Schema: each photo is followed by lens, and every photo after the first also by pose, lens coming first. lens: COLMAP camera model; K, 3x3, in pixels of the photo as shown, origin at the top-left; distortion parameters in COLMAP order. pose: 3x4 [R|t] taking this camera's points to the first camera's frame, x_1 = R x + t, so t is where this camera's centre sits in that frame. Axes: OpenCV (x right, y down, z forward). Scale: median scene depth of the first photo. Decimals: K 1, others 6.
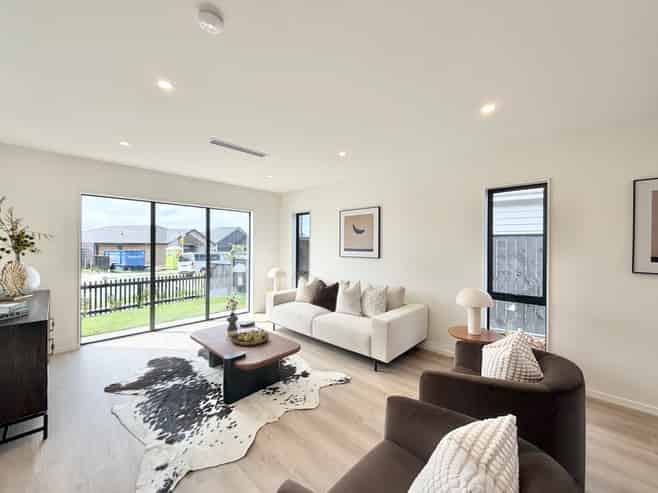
lens RADIAL K [[263.9, 0, 331.4], [0, 263.9, 245.4], [0, 0, 1]] dist [0.000460, 0.000876]
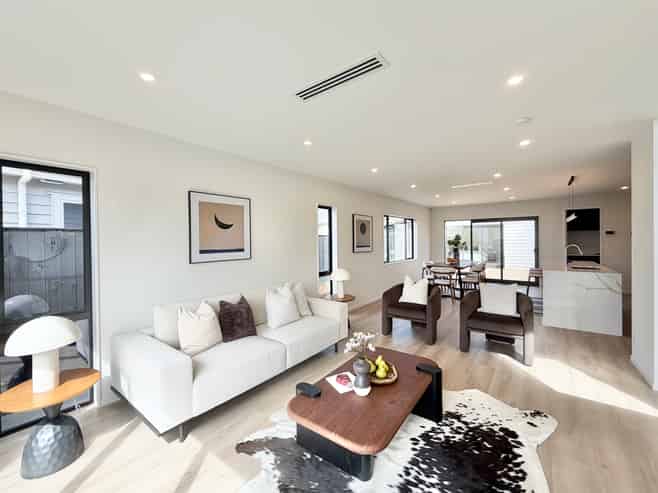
lens RADIAL K [[263.9, 0, 334.3], [0, 263.9, 245.1], [0, 0, 1]] dist [0.000460, 0.000876]
pose [[-0.095954, -0.028680, 0.994973, -0.984497], [0.007912, 0.999531, 0.029575, -0.027325], [-0.995354, 0.010710, -0.095682, 1.135704]]
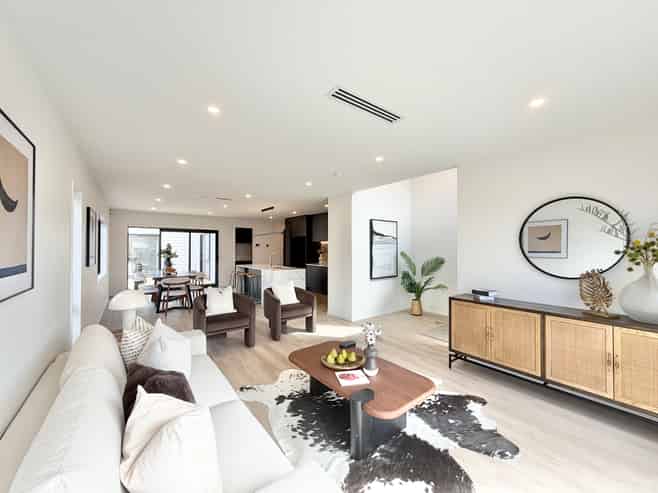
lens RADIAL K [[263.9, 0, 314.7], [0, 263.9, 247.2], [0, 0, 1]] dist [0.000460, 0.000876]
pose [[-0.976659, -0.010696, 0.214528, -0.380817], [-0.012127, 0.999912, -0.005352, -0.011616], [-0.214452, -0.007828, -0.976703, 1.781583]]
